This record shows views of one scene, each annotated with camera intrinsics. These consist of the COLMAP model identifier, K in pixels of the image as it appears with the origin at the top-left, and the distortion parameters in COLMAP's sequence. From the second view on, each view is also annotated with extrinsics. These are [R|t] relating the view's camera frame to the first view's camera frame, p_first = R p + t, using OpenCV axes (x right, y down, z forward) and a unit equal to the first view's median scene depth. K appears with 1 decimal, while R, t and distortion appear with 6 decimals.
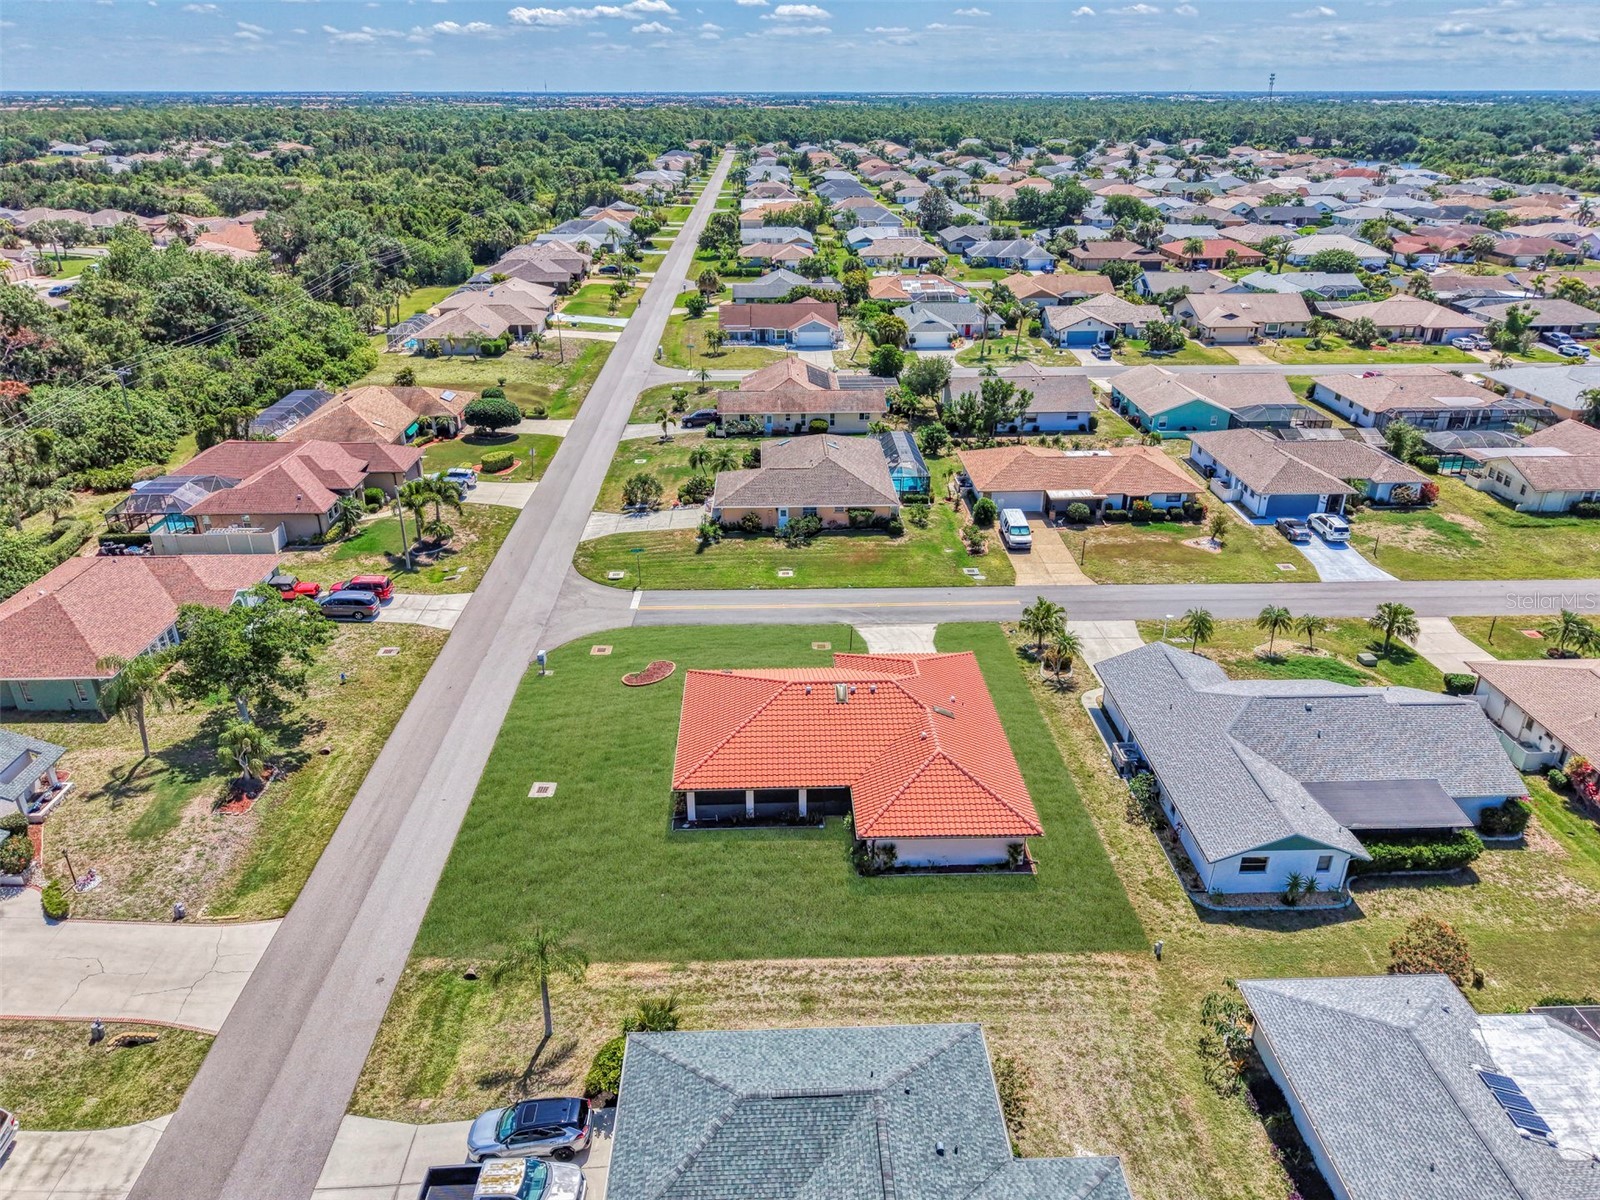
lens RADIAL K [[1084.9, 0, 806.5], [0, 1084.9, 618.9], [0, 0, 1]] dist [0.032579, -0.028974]
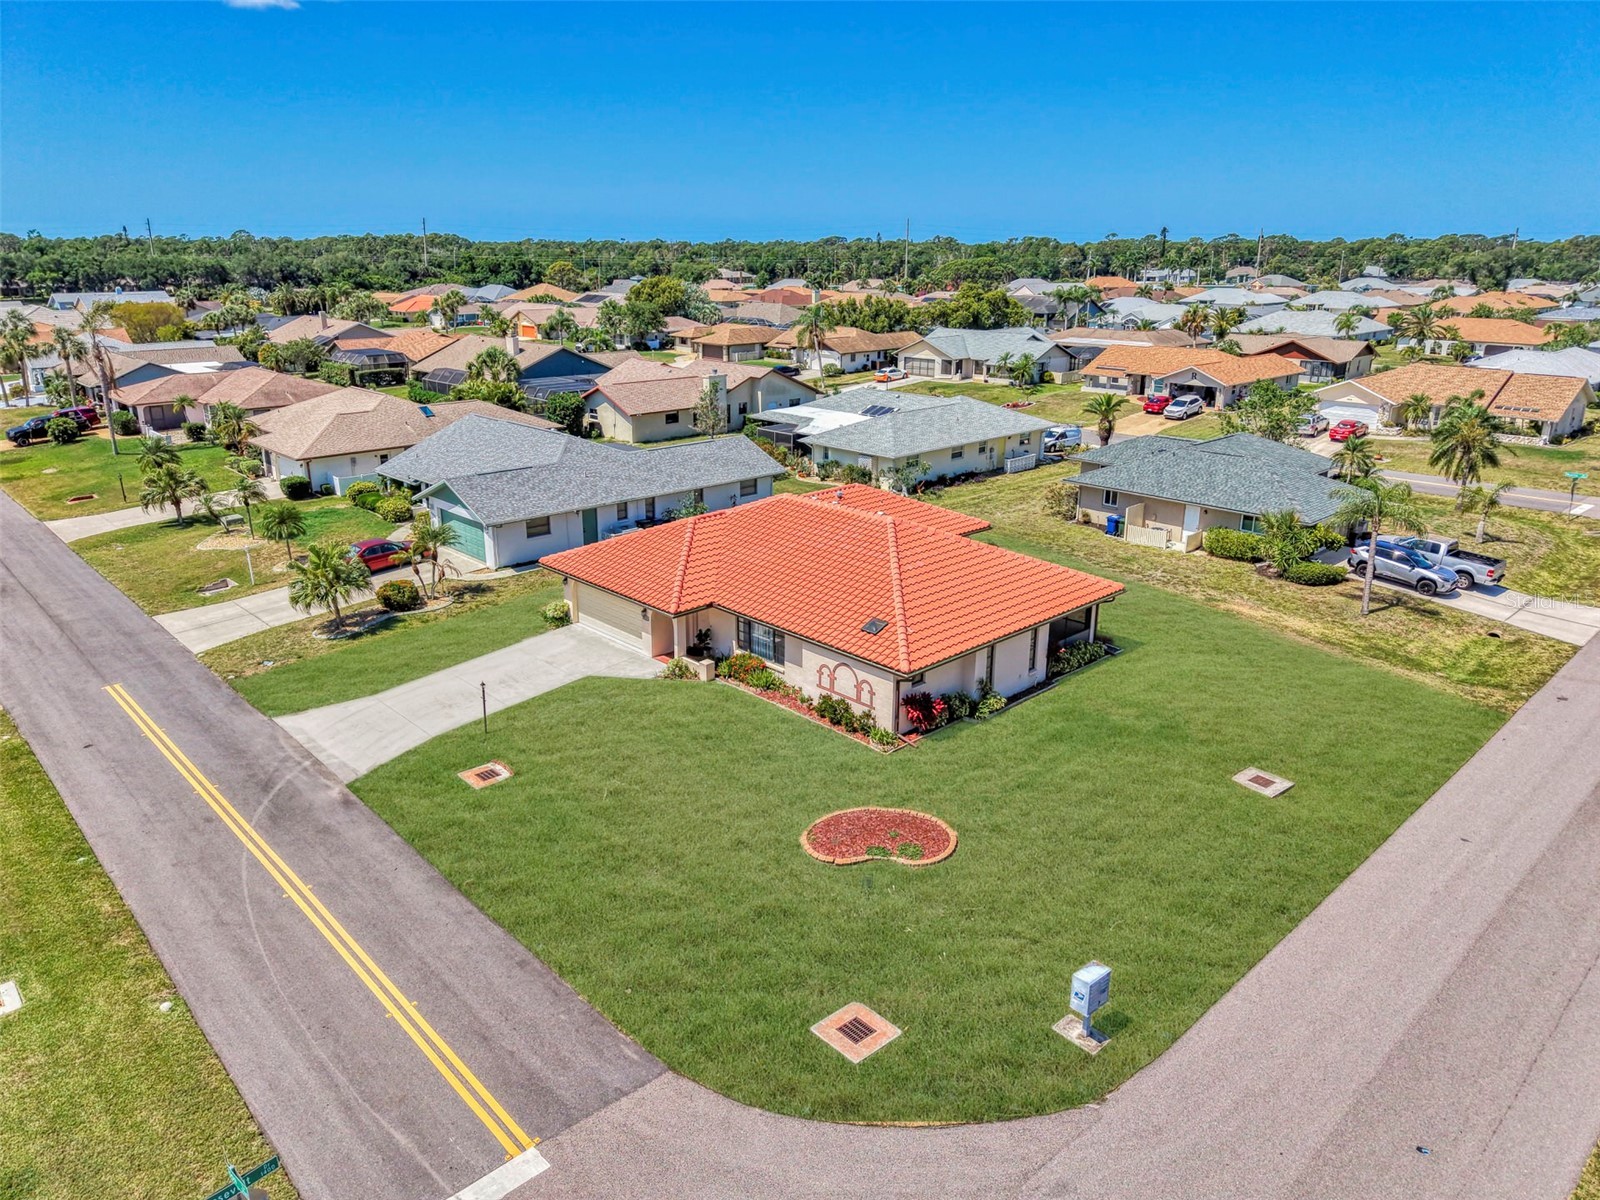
lens RADIAL K [[1091.1, 0, 808.0], [0, 1091.1, 557.2], [0, 0, 1]] dist [0.020613, -0.021105]
pose [[-0.667820, -0.206885, 0.714993, -0.319982], [0.326694, 0.781651, 0.531313, -0.203203], [-0.668795, 0.588406, -0.454414, 0.933841]]
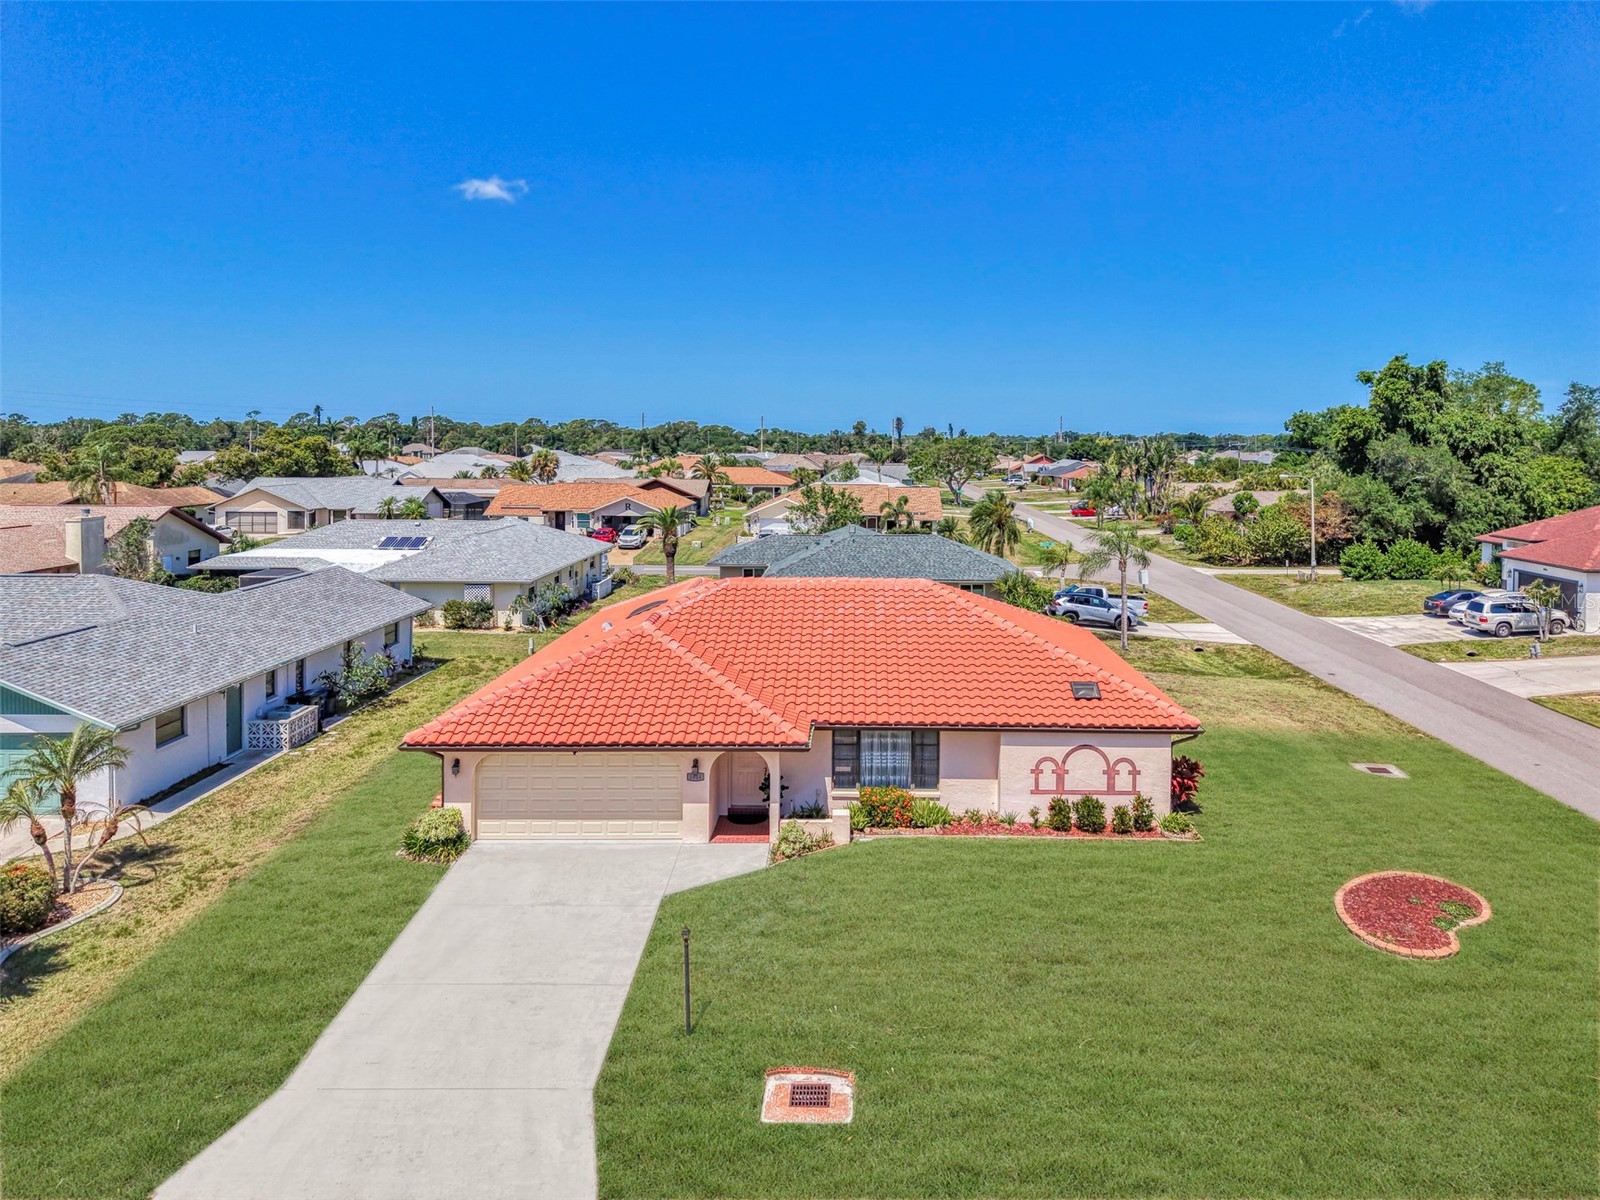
lens RADIAL K [[1096.3, 0, 865.5], [0, 1096.3, 502.9], [0, 0, 1]] dist [0.042964, -0.065376]
pose [[-0.999690, -0.008893, 0.023237, -0.000425], [0.003665, 0.871127, 0.491043, -0.160009], [-0.024609, 0.490977, -0.870825, 0.994397]]
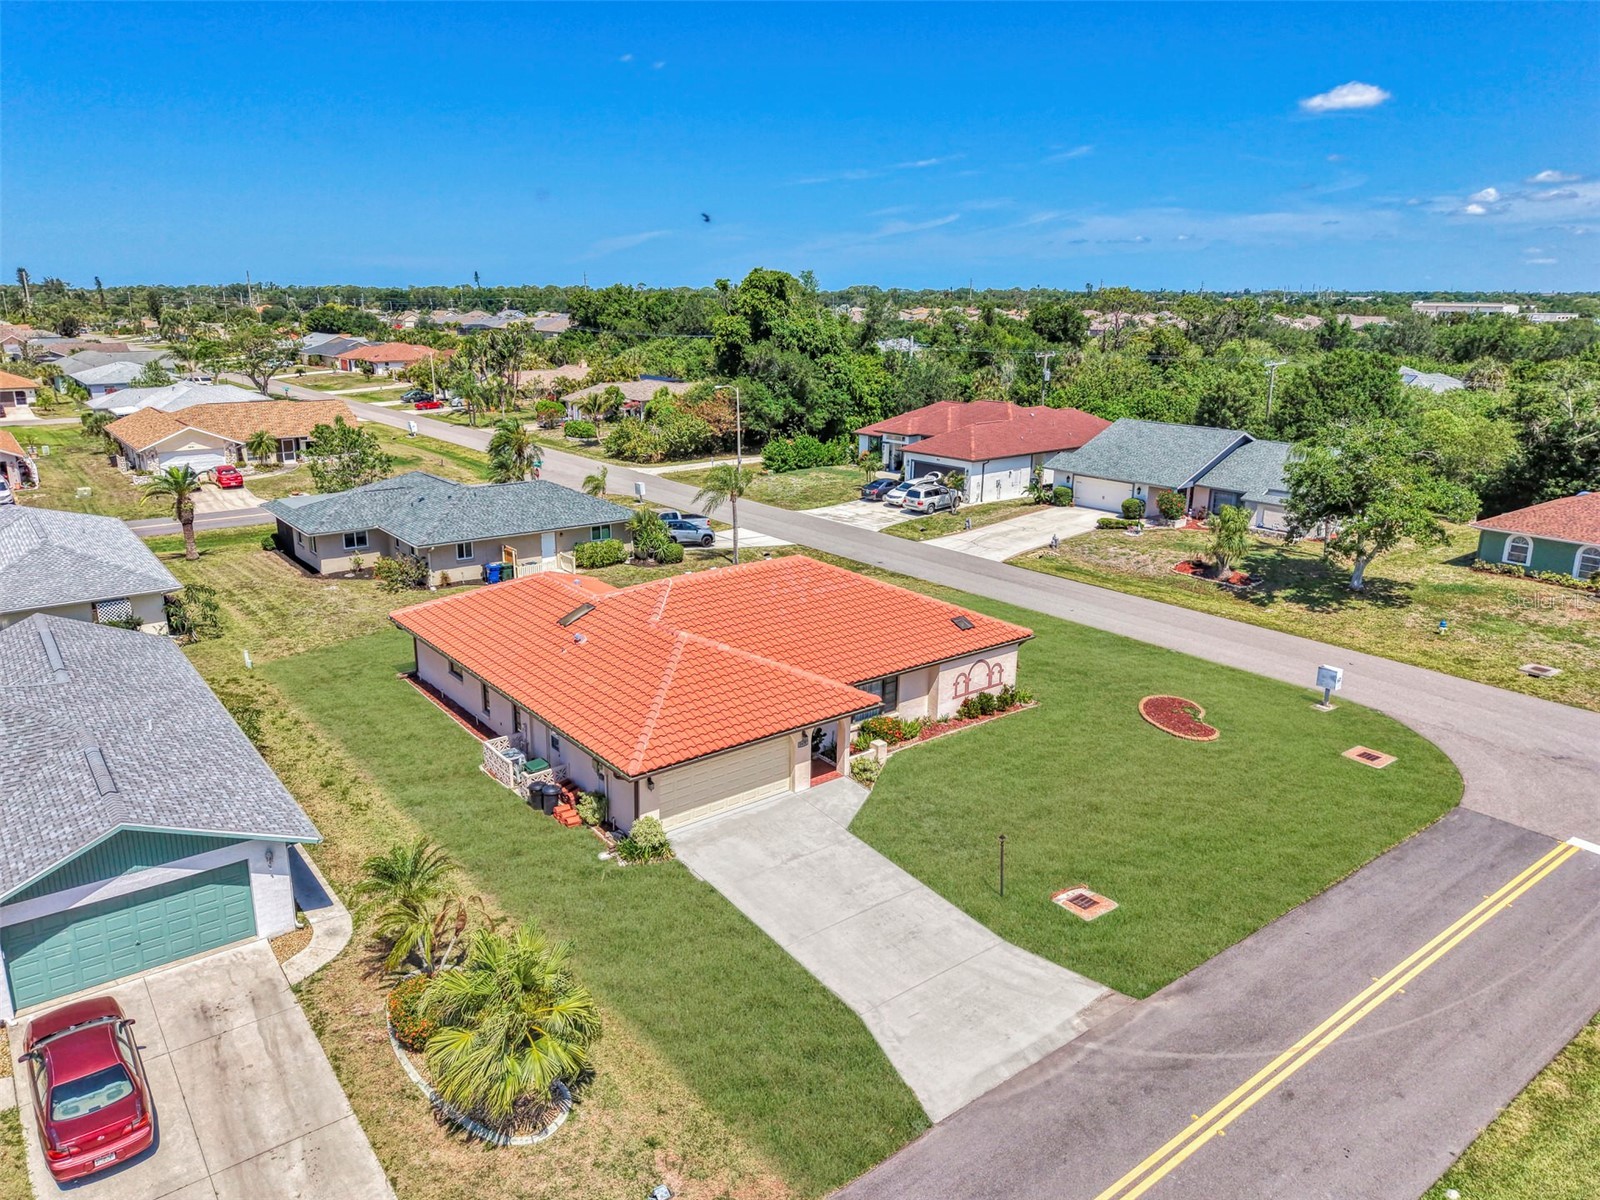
lens RADIAL K [[1084.9, 0, 806.5], [0, 1084.9, 618.9], [0, 0, 1]] dist [0.032579, -0.028974]
pose [[-0.803941, 0.160570, -0.572623, 0.248057], [-0.270987, 0.758186, 0.593060, -0.208720], [0.529382, 0.631958, -0.566024, 0.965713]]
